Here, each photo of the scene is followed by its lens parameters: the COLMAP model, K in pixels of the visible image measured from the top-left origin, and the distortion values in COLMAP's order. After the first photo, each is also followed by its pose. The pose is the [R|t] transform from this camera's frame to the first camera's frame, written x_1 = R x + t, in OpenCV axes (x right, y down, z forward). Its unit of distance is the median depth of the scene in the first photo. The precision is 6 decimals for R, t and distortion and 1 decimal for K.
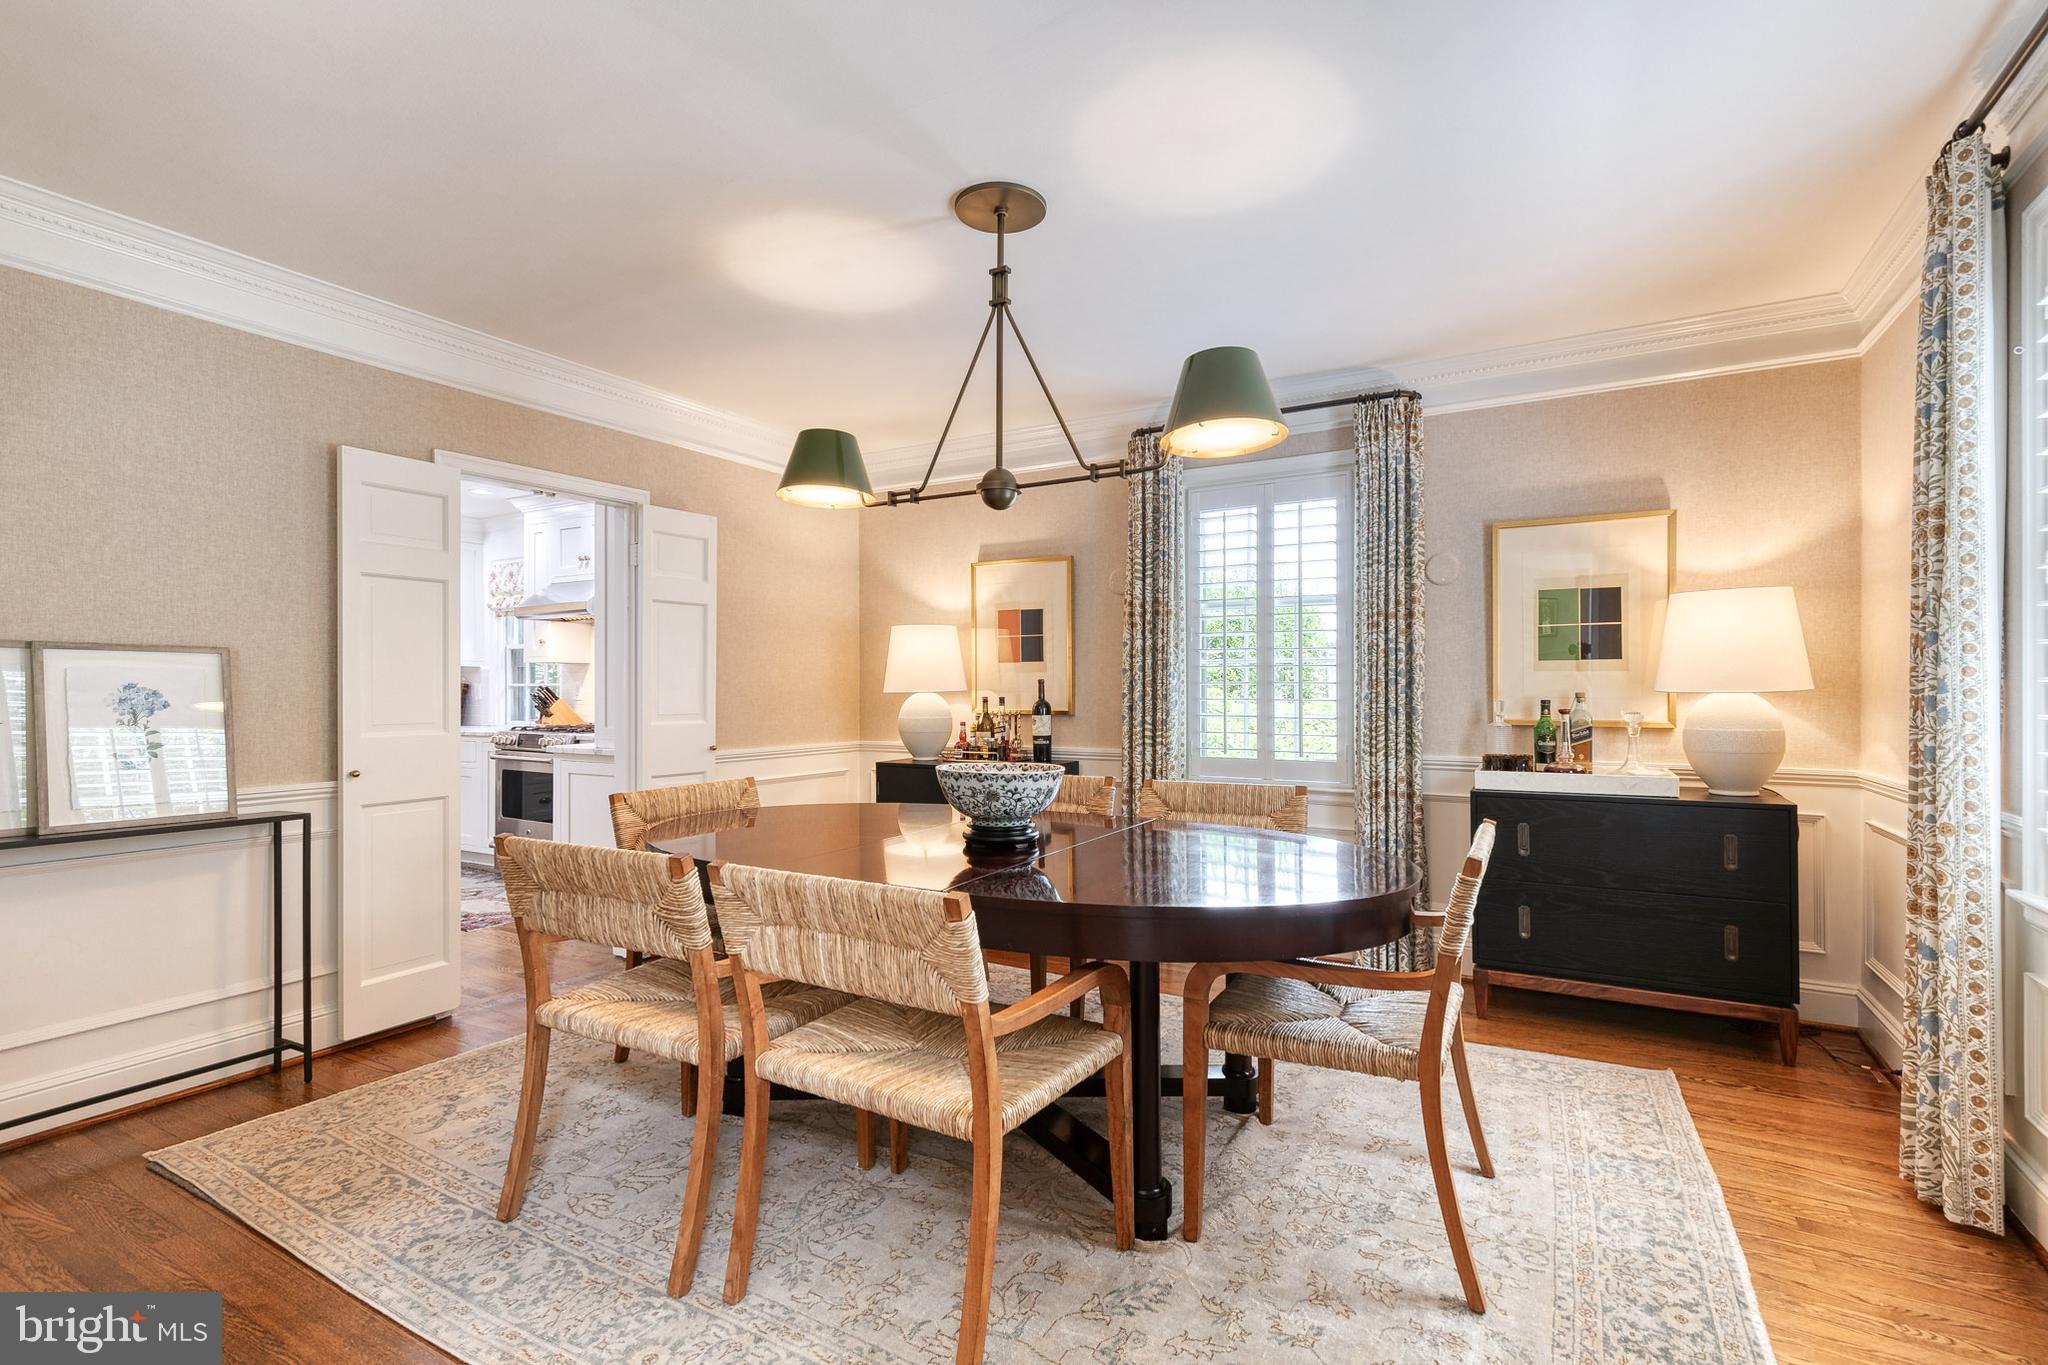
lens RADIAL K [[945.6, 0, 1020.7], [0, 945.6, 686.2], [0, 0, 1]] dist [0.001963, 0.000060]
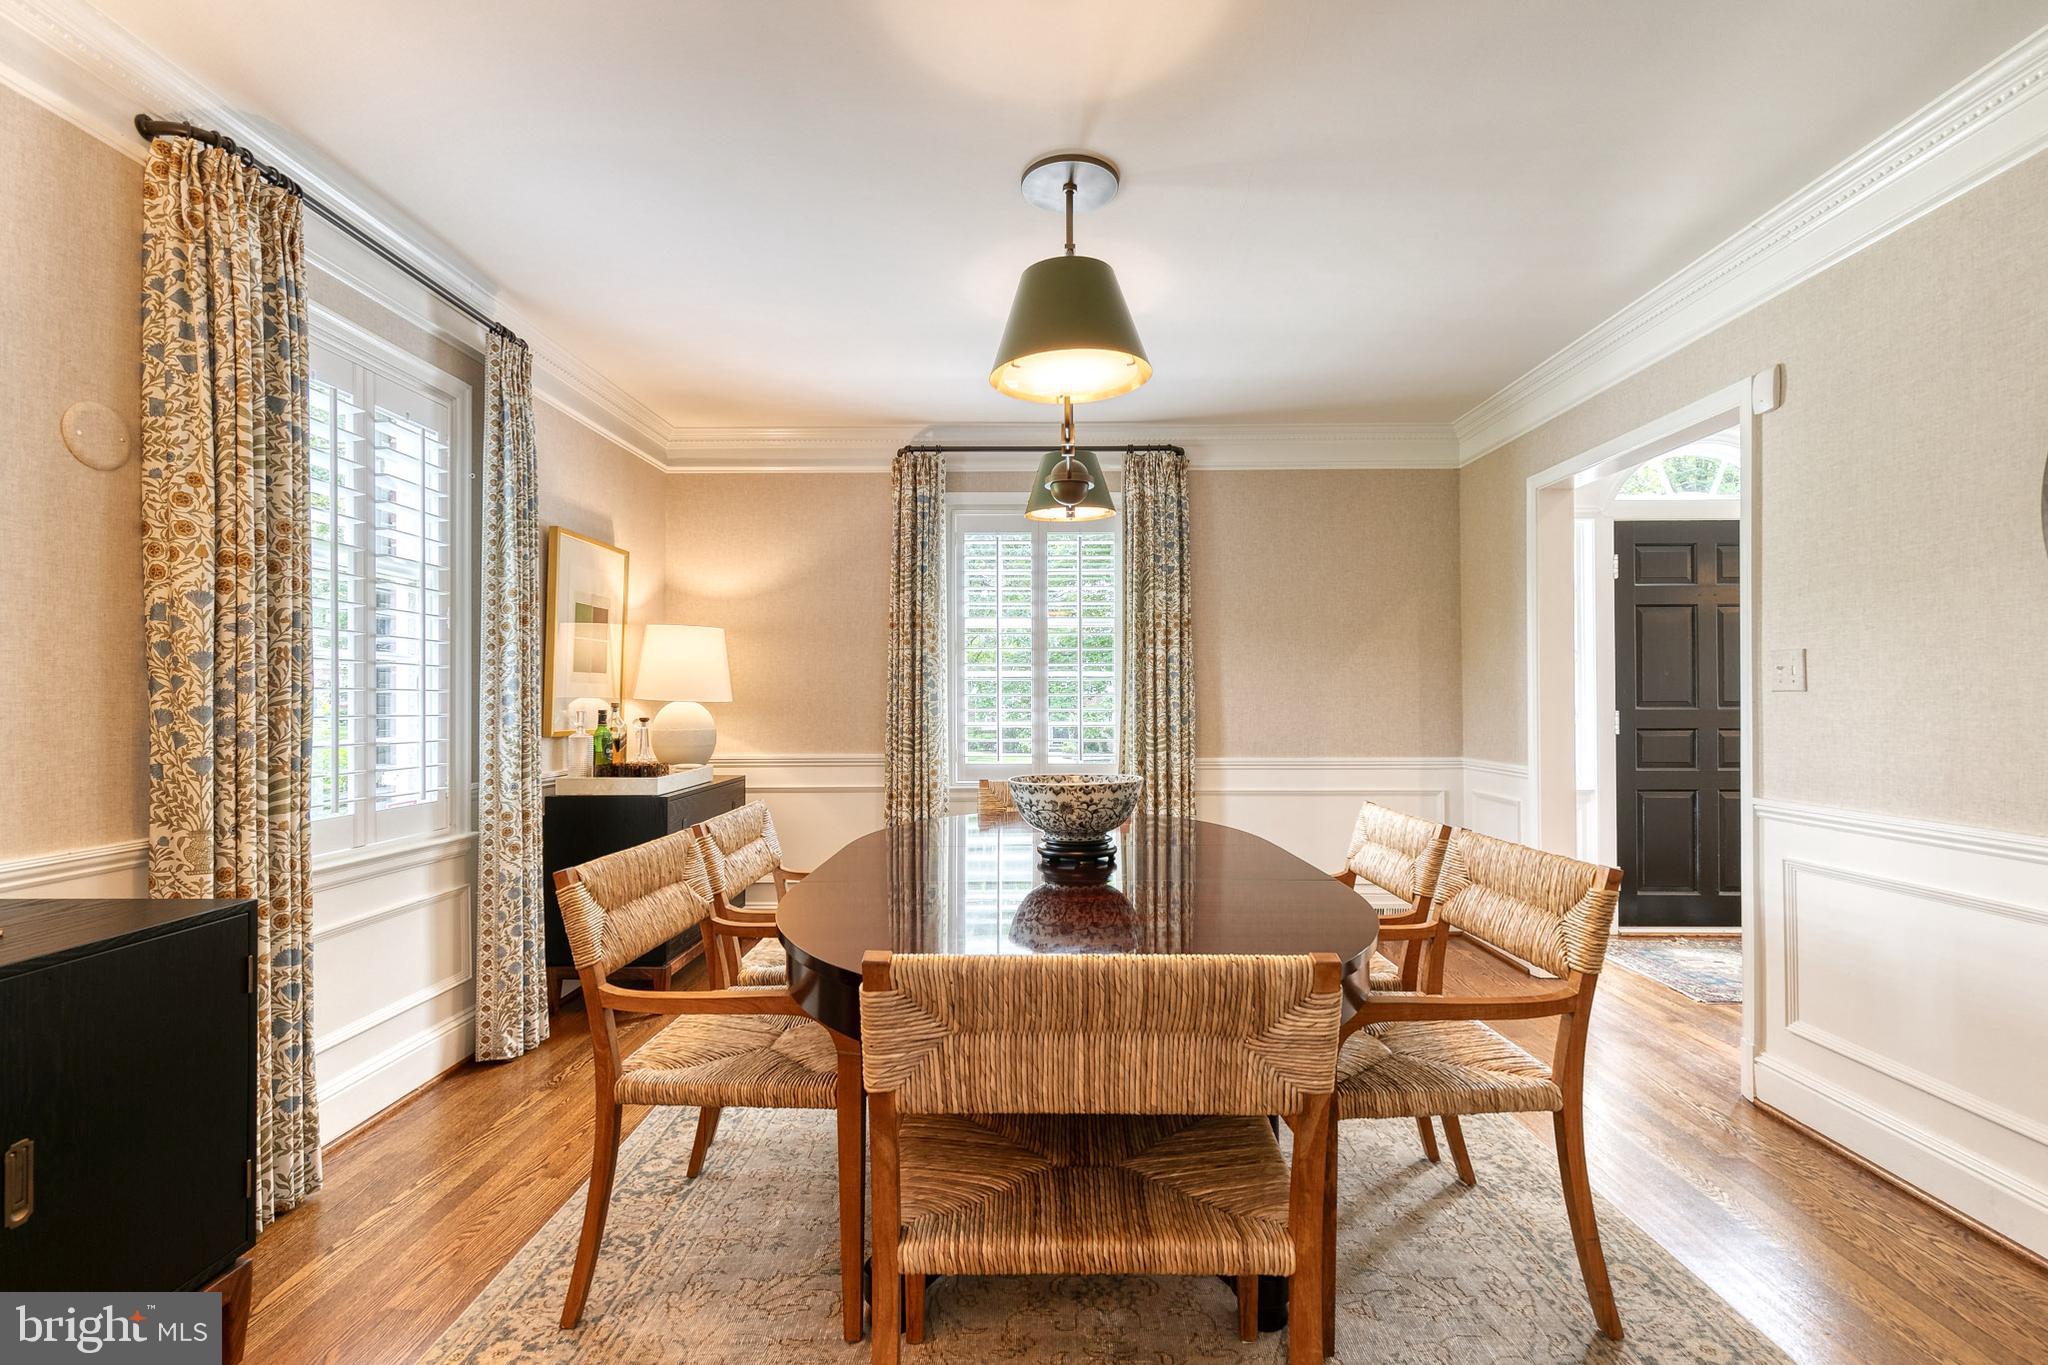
lens RADIAL K [[890.0, 0, 1020.0], [0, 890.0, 688.5], [0, 0, 1]] dist [0.001371, 0.000010]
pose [[0.879113, 0.000717, 0.476613, -0.308647], [0.002211, 0.999982, -0.005582, -0.002979], [-0.476609, 0.005961, 0.879095, 0.120239]]
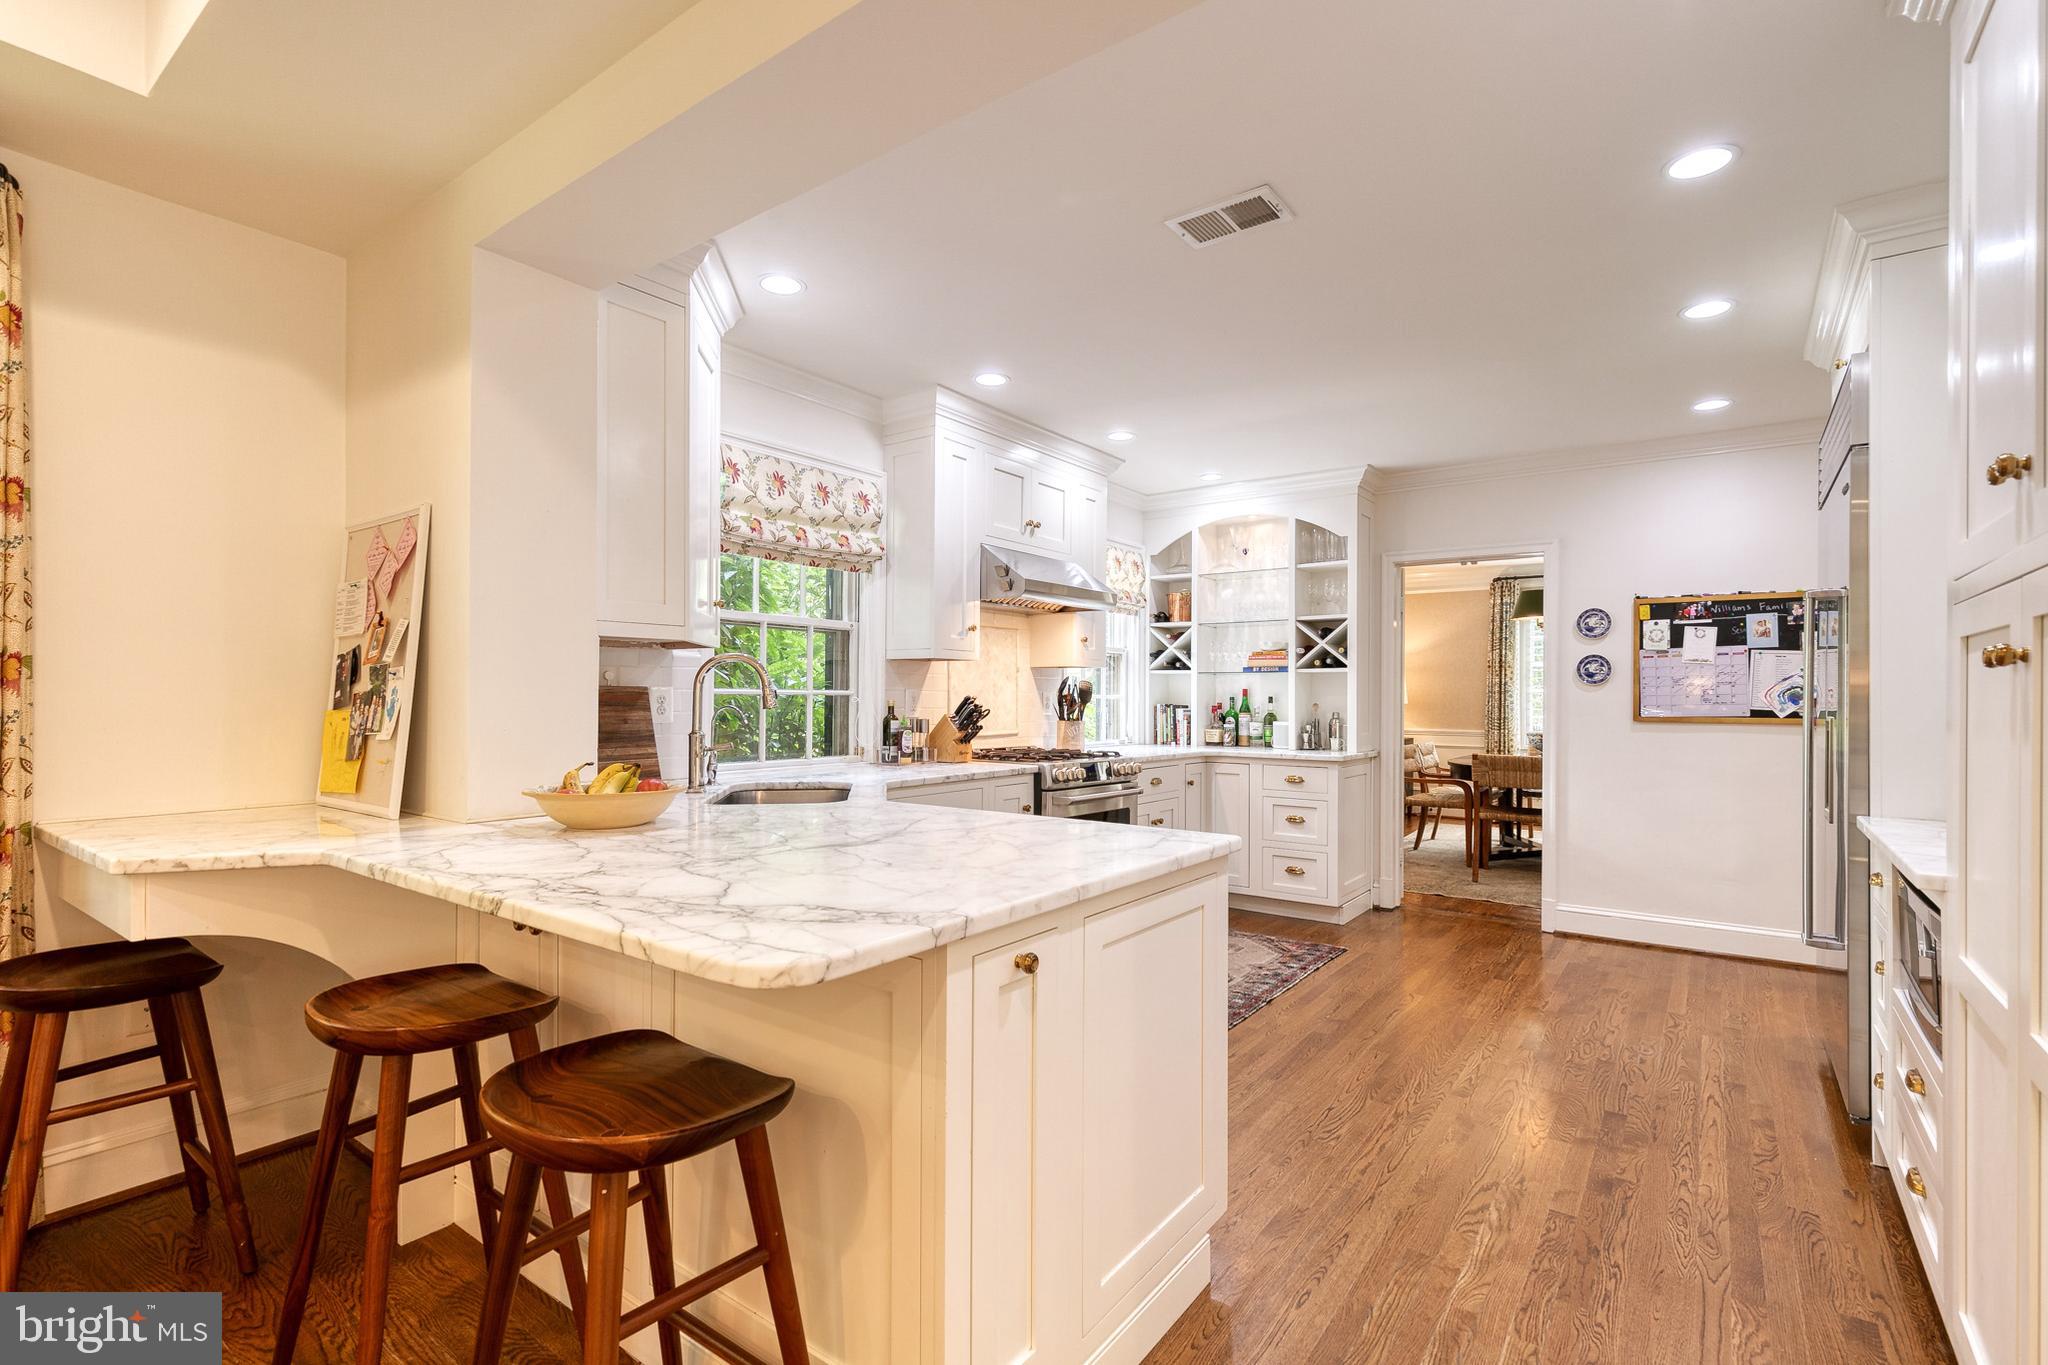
lens RADIAL K [[945.6, 0, 1022.5], [0, 945.6, 690.0], [0, 0, 1]] dist [0.001963, 0.000060]
pose [[0.992408, 0.006449, -0.122821, -0.914245], [-0.007249, 0.999955, -0.006072, -0.006771], [0.122776, 0.006916, 0.992410, -1.701052]]
